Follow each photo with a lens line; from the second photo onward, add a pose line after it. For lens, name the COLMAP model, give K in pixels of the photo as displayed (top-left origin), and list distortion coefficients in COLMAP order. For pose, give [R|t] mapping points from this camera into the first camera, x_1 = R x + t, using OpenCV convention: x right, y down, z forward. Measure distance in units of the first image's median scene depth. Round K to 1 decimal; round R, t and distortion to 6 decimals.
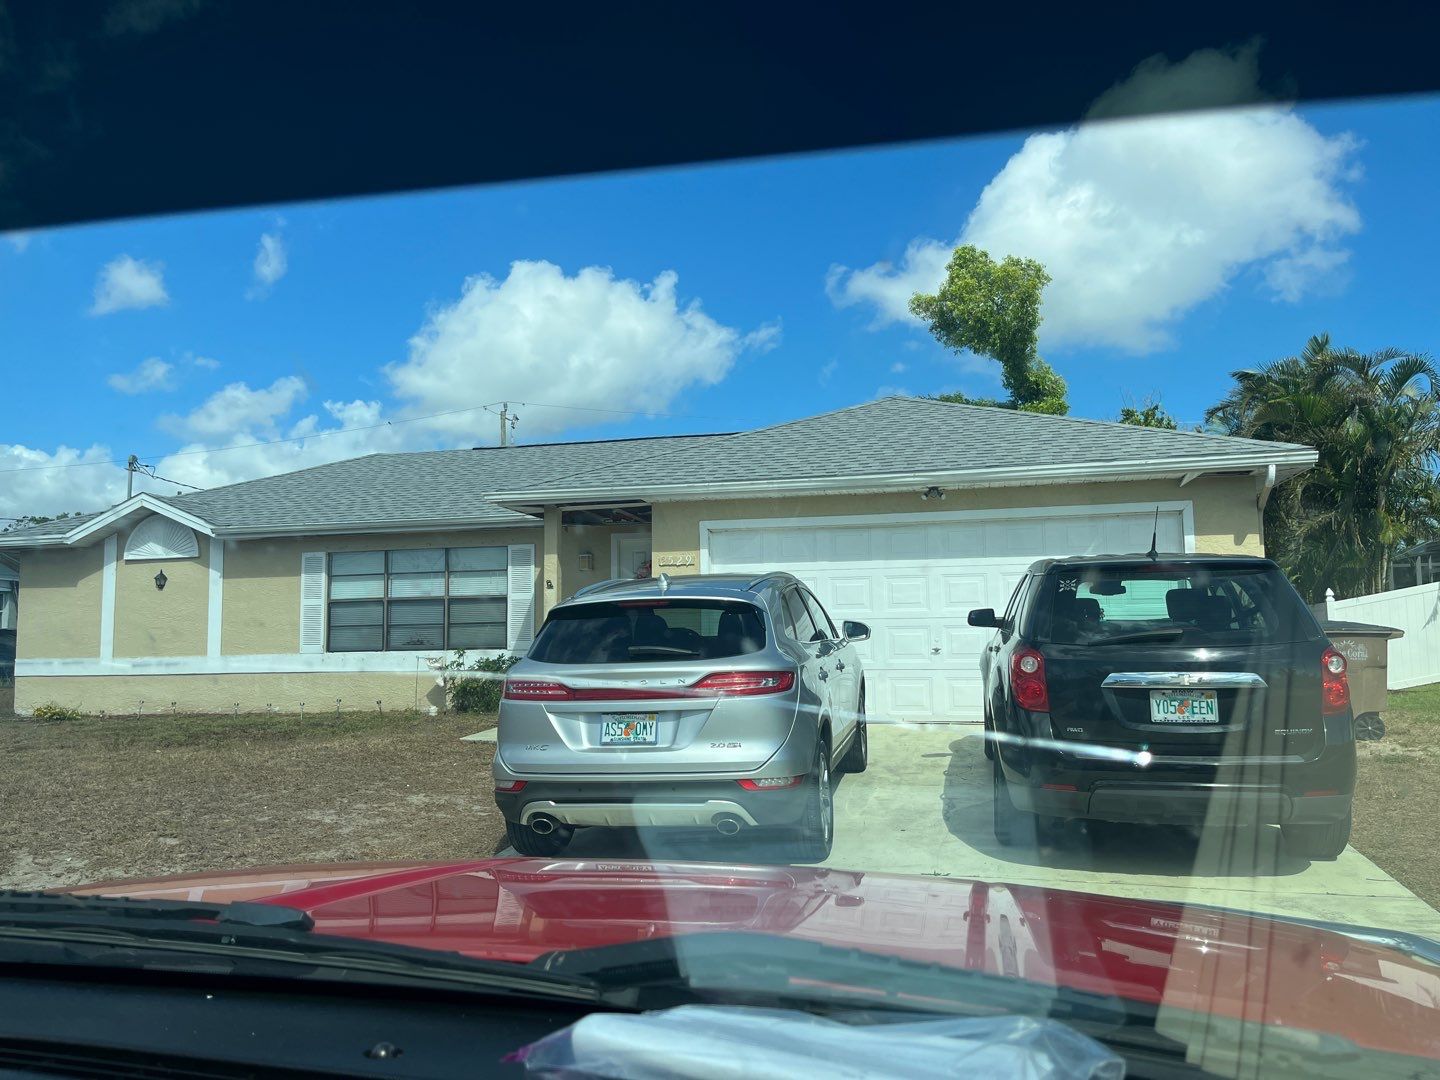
lens RADIAL K [[1052.9, 0, 720.3], [0, 1052.9, 507.6], [0, 0, 1]] dist [0.010953, 0.001887]
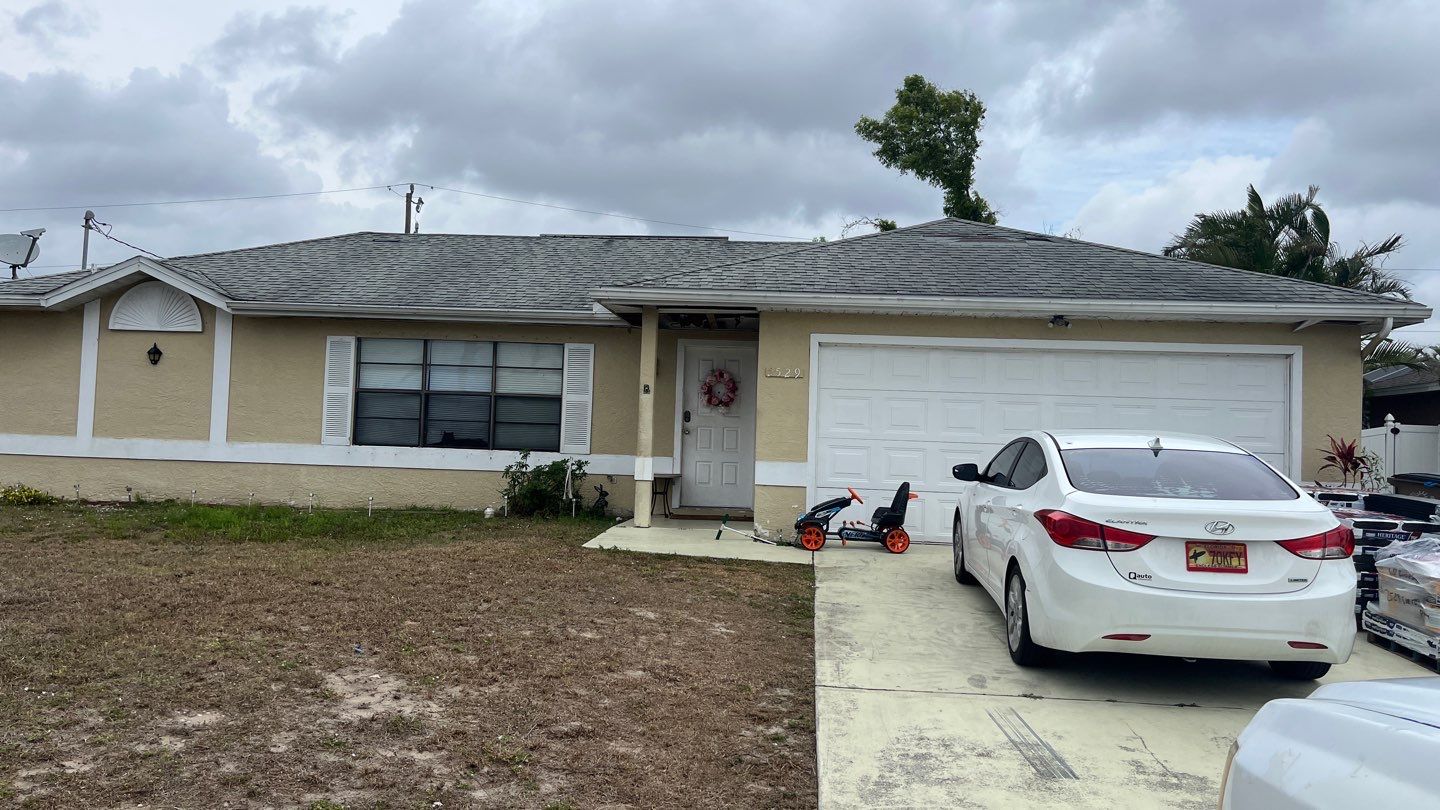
lens RADIAL K [[1076.7, 0, 720.0], [0, 1076.7, 405.0], [0, 0, 1]] dist [0.027446, -0.004607]
pose [[0.988015, 0.059322, 0.142504, -0.191171], [-0.070772, 0.994541, 0.076673, 0.006728], [-0.137178, -0.085839, 0.986820, 0.020286]]
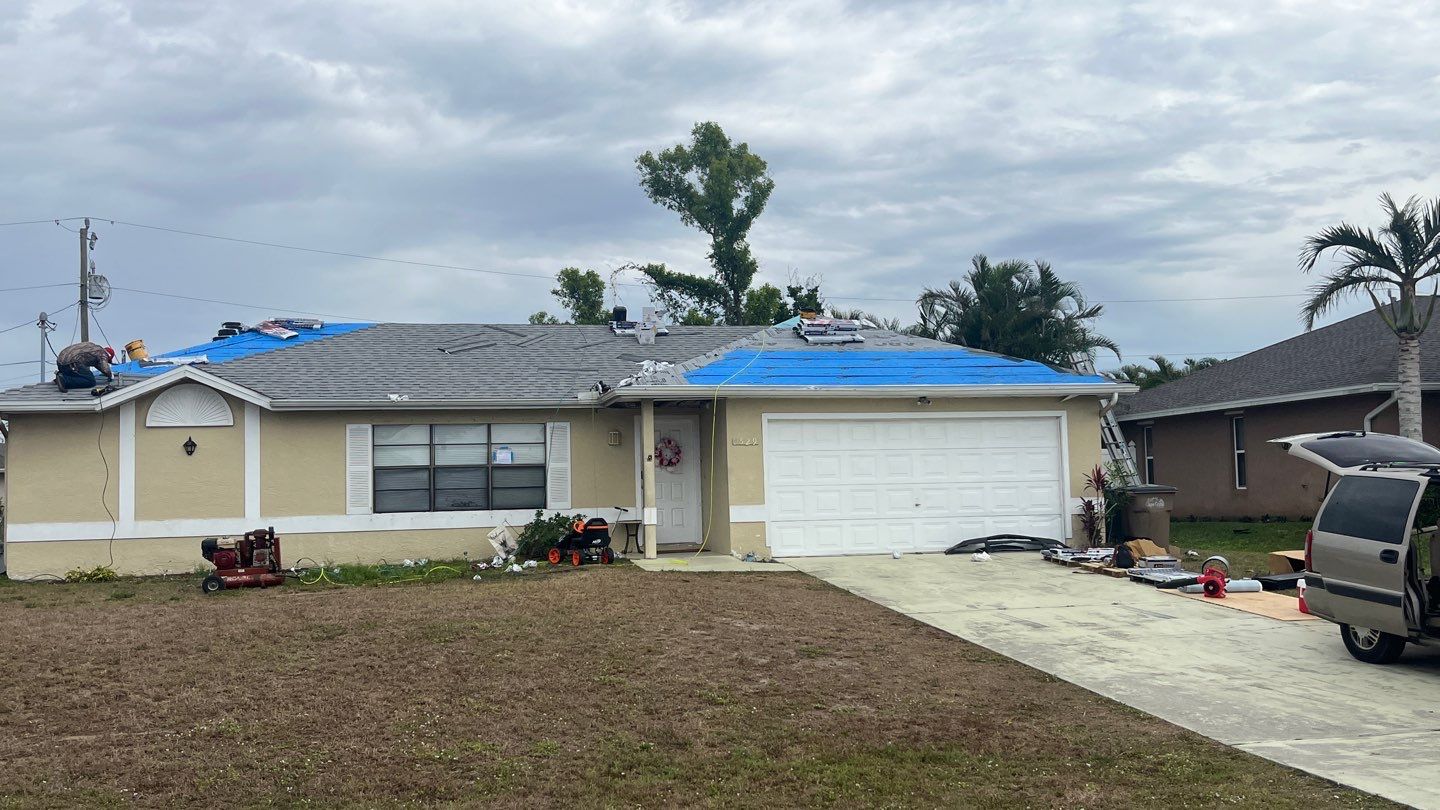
lens RADIAL K [[1354.7, 0, 719.7], [0, 1354.7, 361.2], [0, 0, 1]] dist [0.044755, -0.010483]
pose [[0.903700, 0.041591, 0.426141, -0.662438], [-0.046132, 0.998935, 0.000334, -0.042575], [-0.425674, -0.019961, 0.904657, -0.467523]]
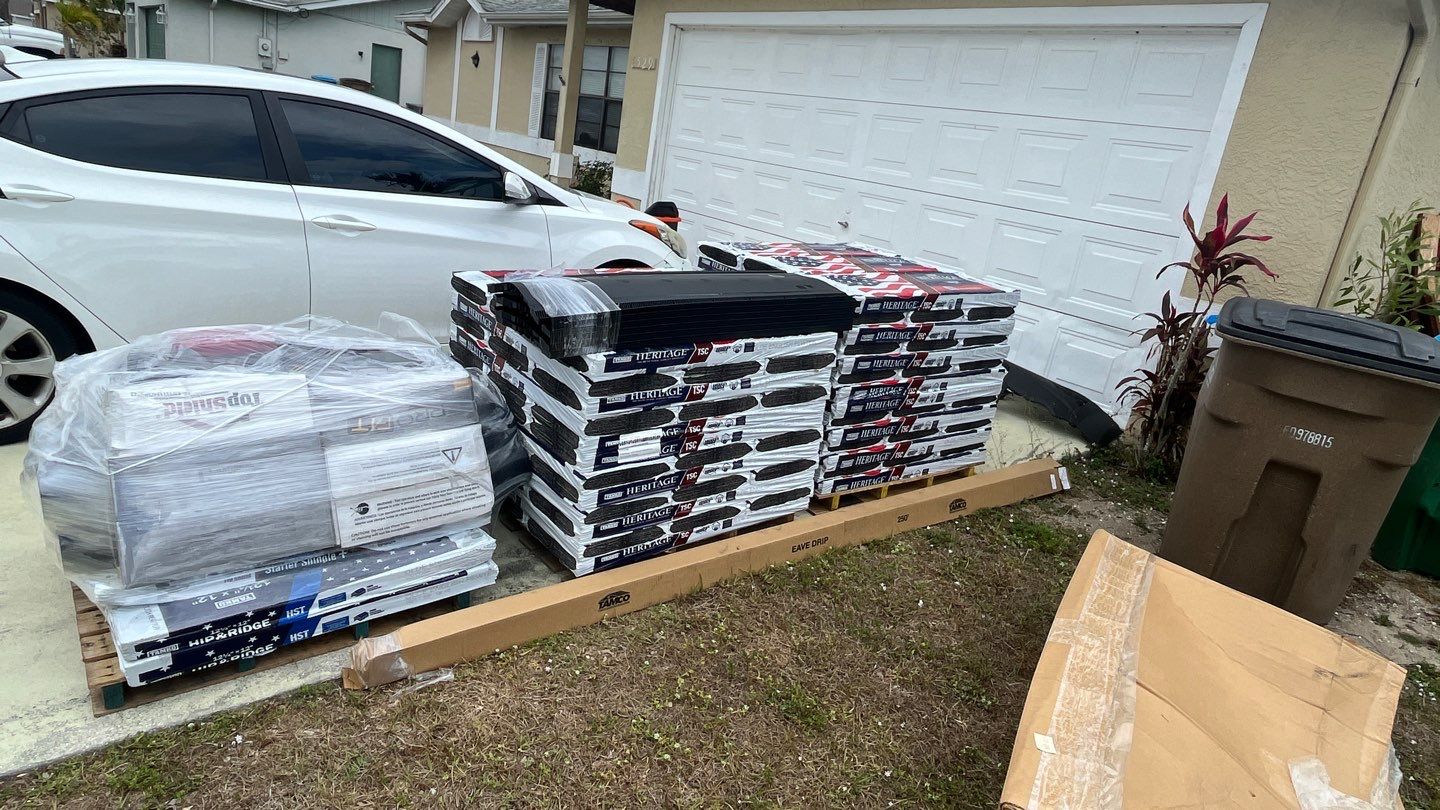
lens RADIAL K [[834.7, 0, 720.0], [0, 834.7, 405.0], [0, 0, 1]] dist [0.003357, -0.000289]
pose [[0.766966, 0.324854, -0.553384, 0.371953], [-0.103173, 0.913596, 0.393317, 0.025582], [0.633340, -0.244566, 0.734213, 0.384069]]
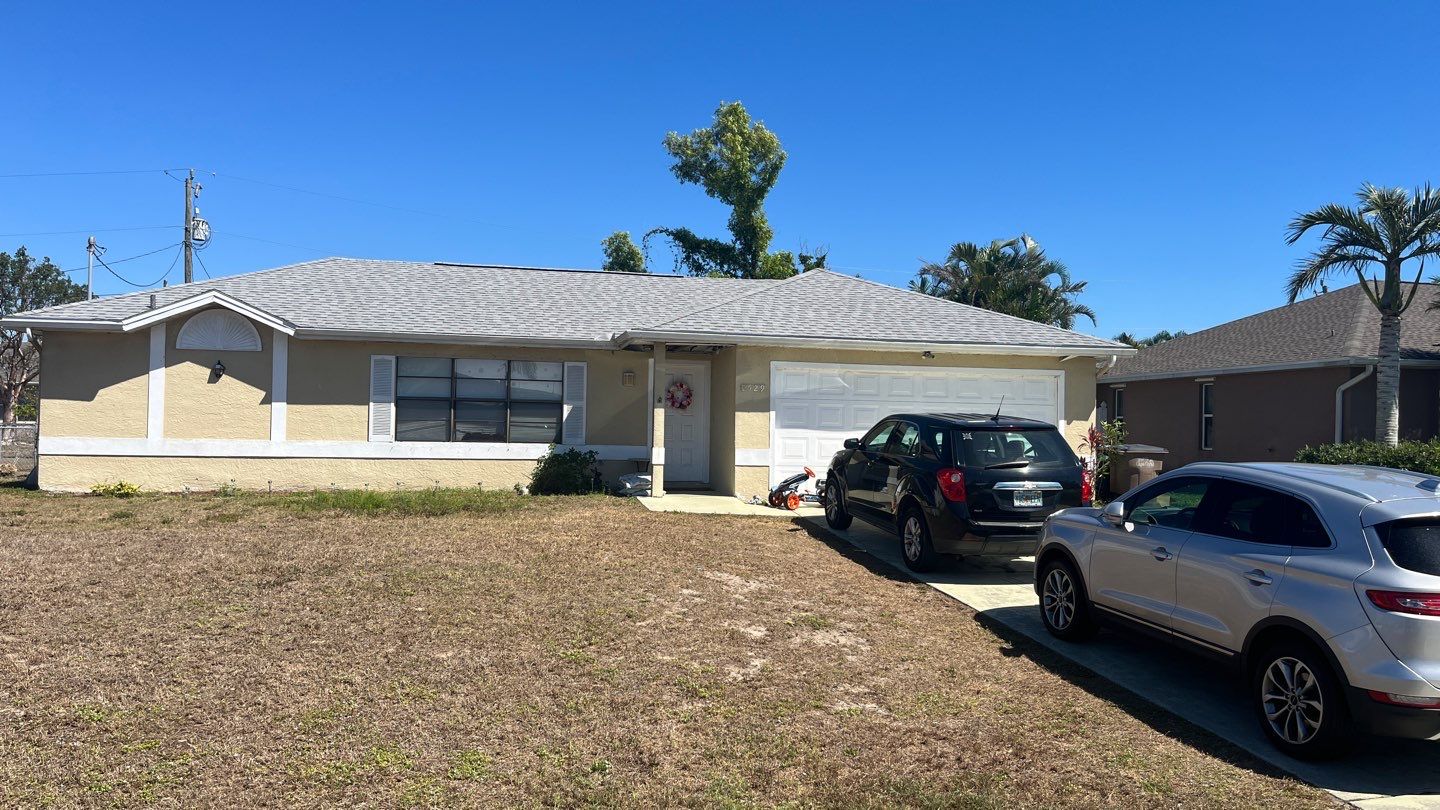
lens RADIAL K [[1076.7, 0, 720.0], [0, 1076.7, 405.0], [0, 0, 1]] dist [0.027446, -0.004607]
pose [[0.909232, 0.047604, 0.413558, -0.541926], [-0.086714, 0.993307, 0.076307, -0.026337], [-0.407157, -0.105242, 0.907275, -0.238627]]
